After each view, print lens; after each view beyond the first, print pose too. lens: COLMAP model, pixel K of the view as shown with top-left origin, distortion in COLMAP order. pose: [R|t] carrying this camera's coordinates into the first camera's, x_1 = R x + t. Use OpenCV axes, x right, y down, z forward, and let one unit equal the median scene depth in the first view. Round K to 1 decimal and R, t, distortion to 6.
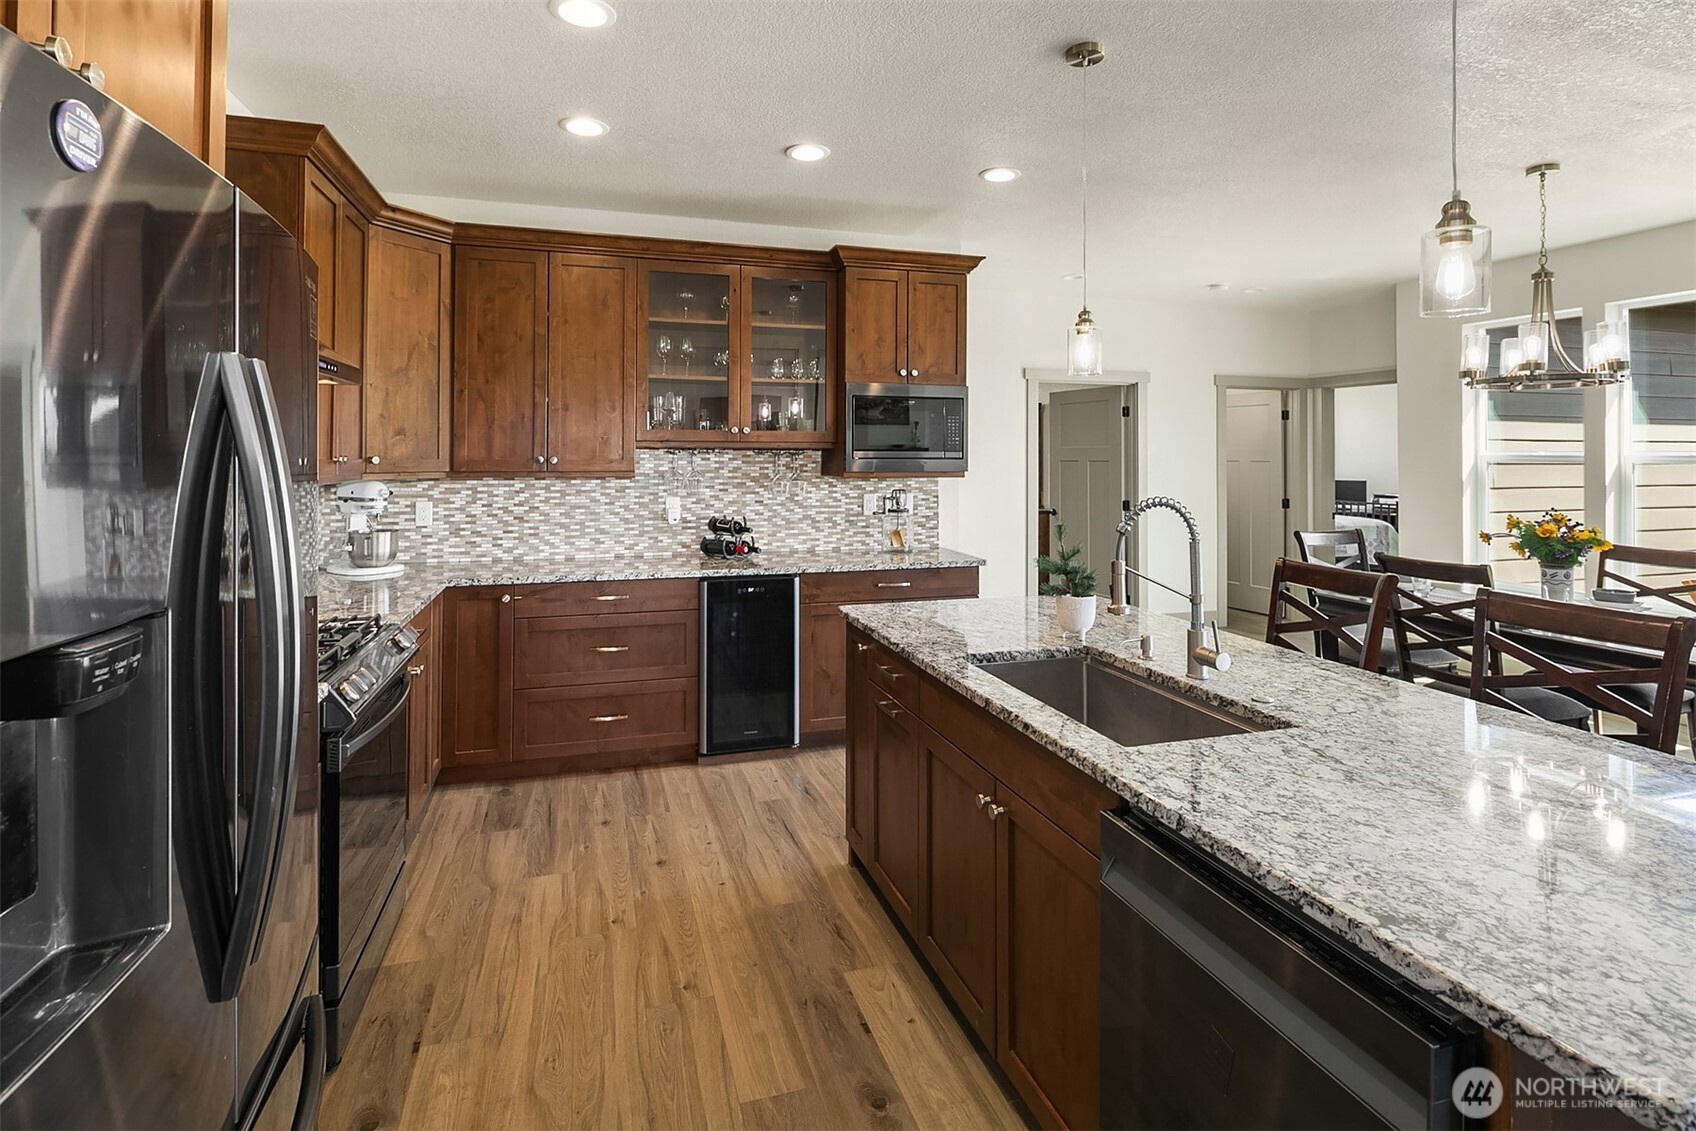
lens RADIAL K [[841.3, 0, 852.8], [0, 841.3, 446.0], [0, 0, 1]] dist [0.005227, -0.004994]
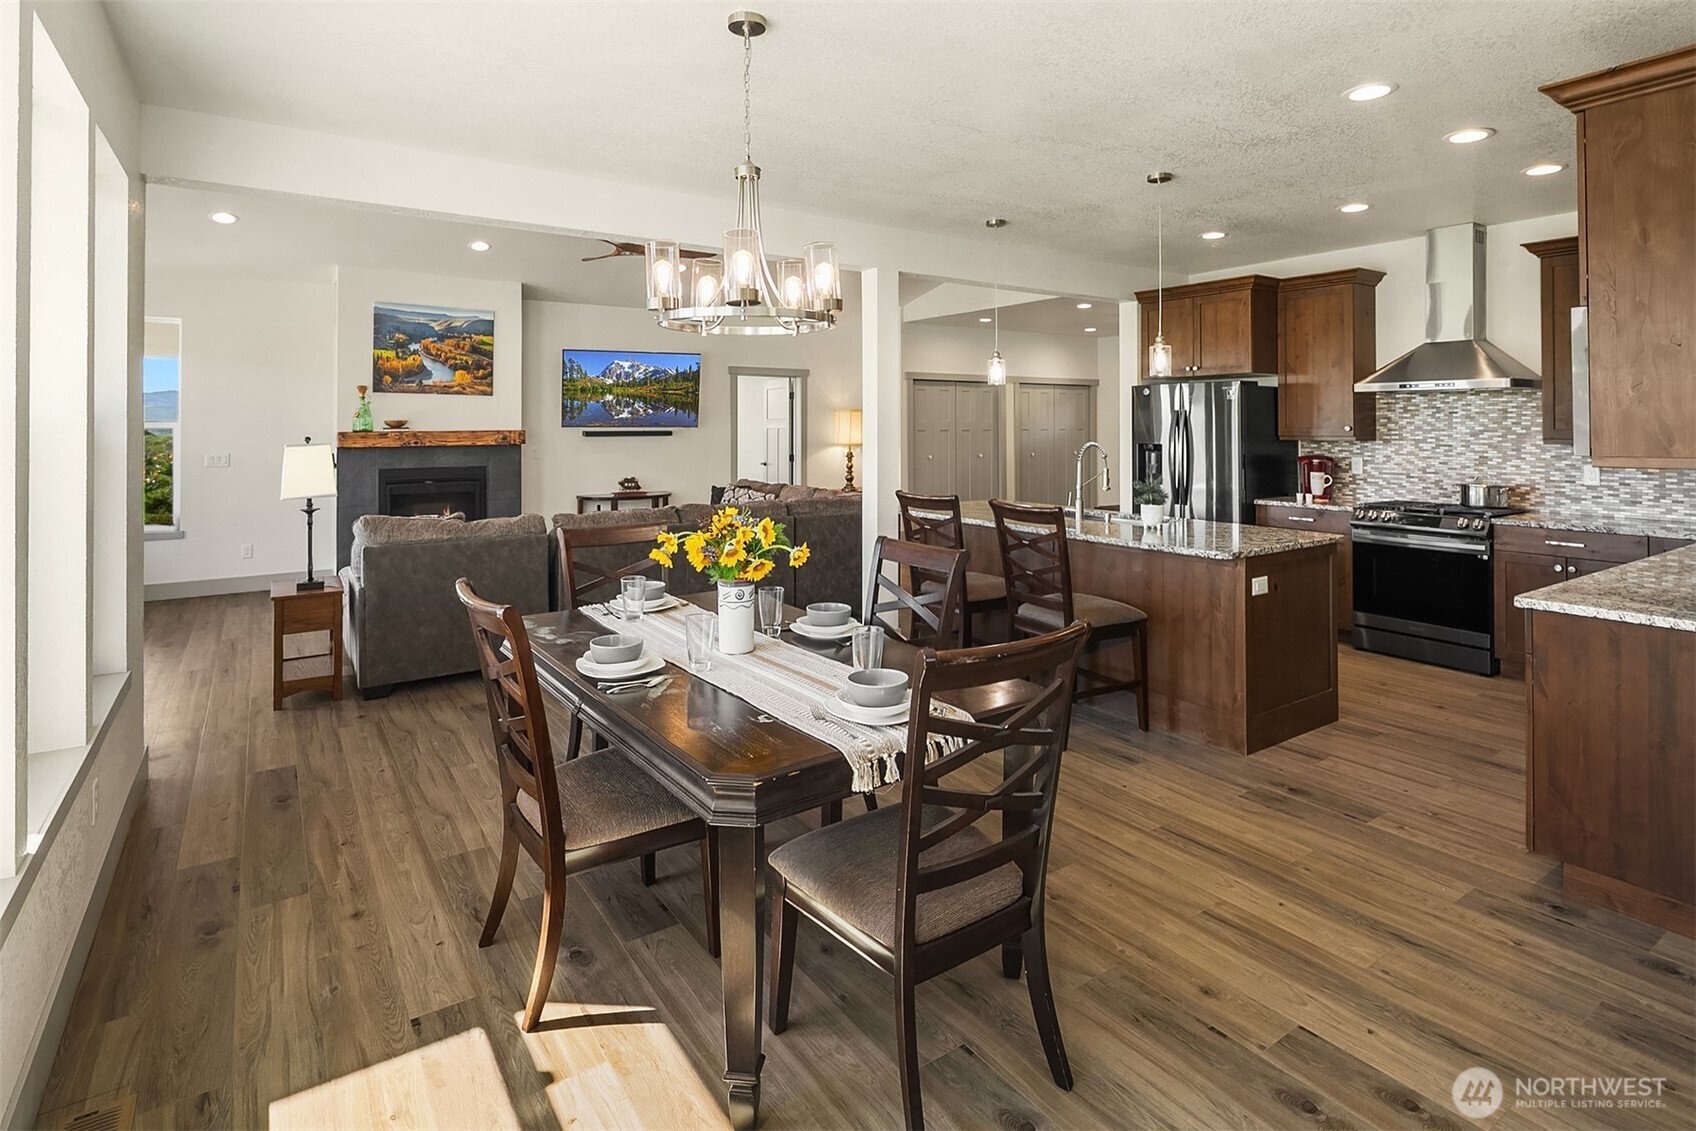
lens RADIAL K [[841.3, 0, 850.8], [0, 841.3, 407.4], [0, 0, 1]] dist [0.005227, -0.004994]
pose [[-0.954652, -0.007661, -0.297627, 0.849259], [0.001318, 0.999550, -0.029959, 0.015101], [0.297722, -0.028993, -0.954212, 1.508937]]
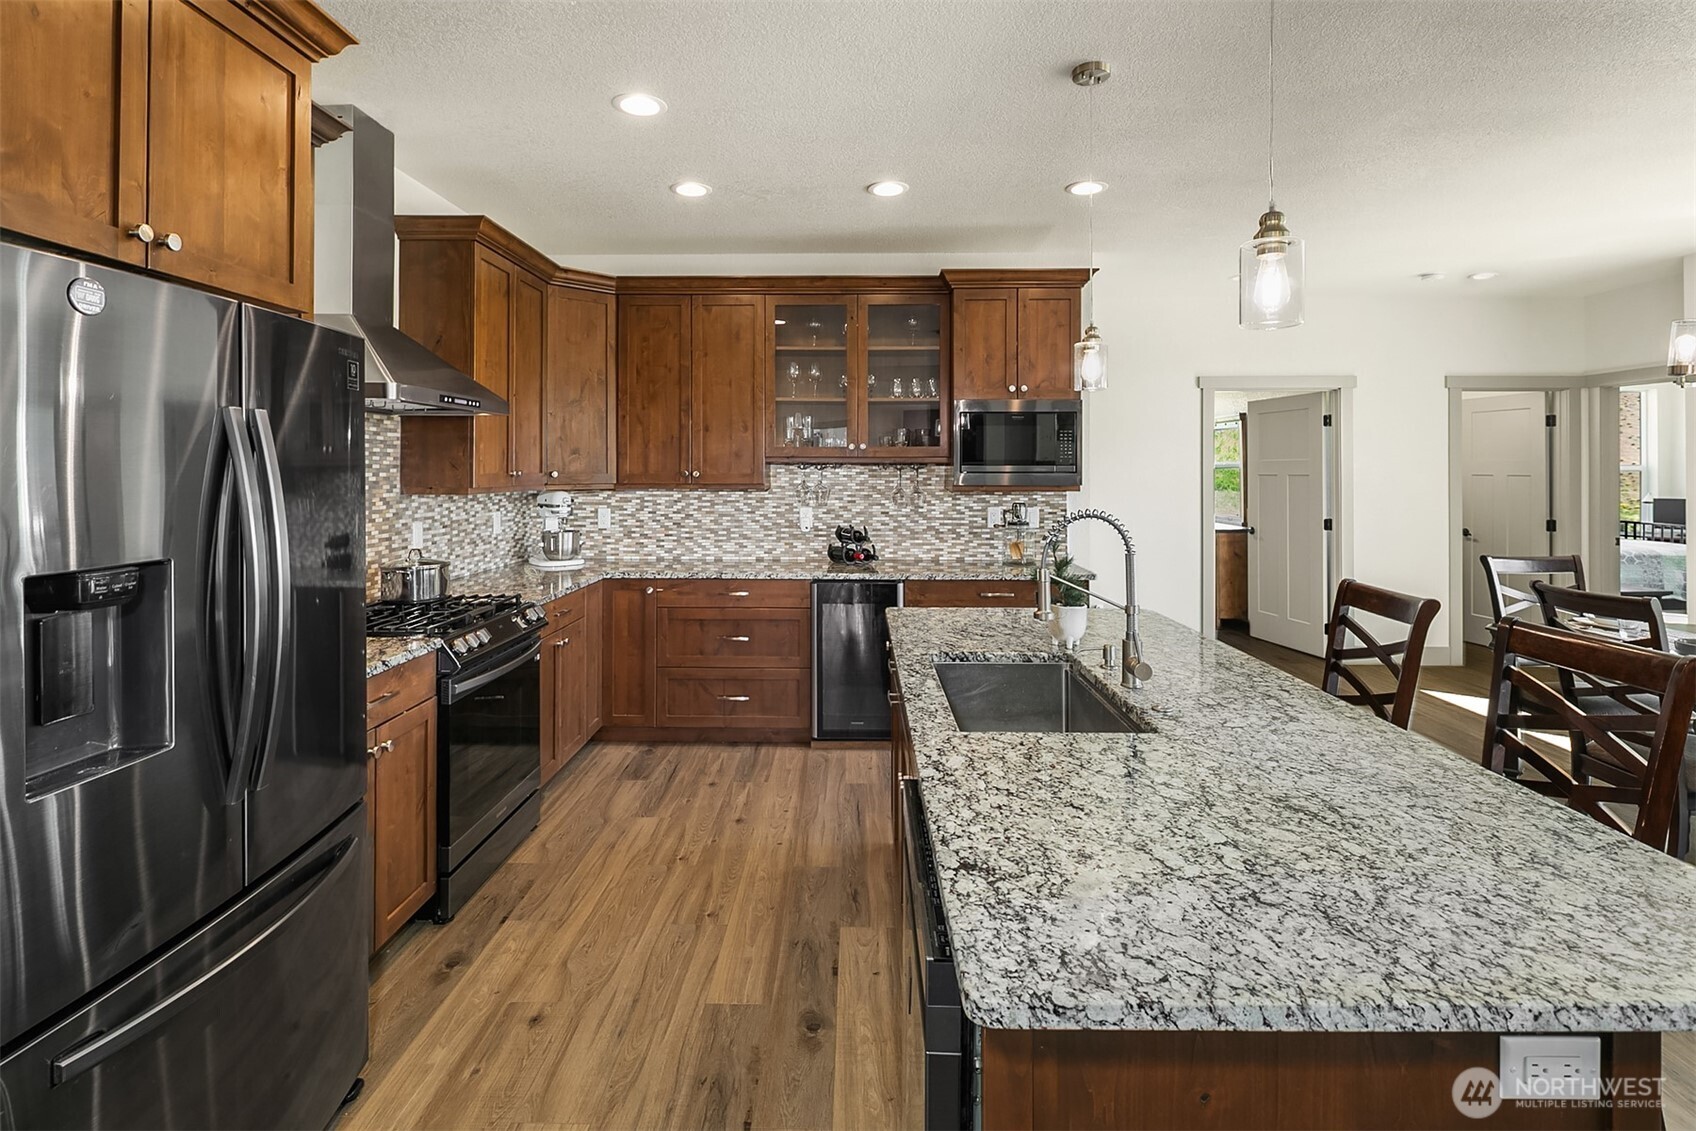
lens RADIAL K [[841.3, 0, 845.6], [0, 841.3, 468.4], [0, 0, 1]] dist [0.005227, -0.004994]
pose [[0.949049, -0.002411, -0.315118, 0.202216], [0.005415, 0.999948, 0.008660, -0.000091], [0.315081, -0.009925, 0.949013, -0.037213]]
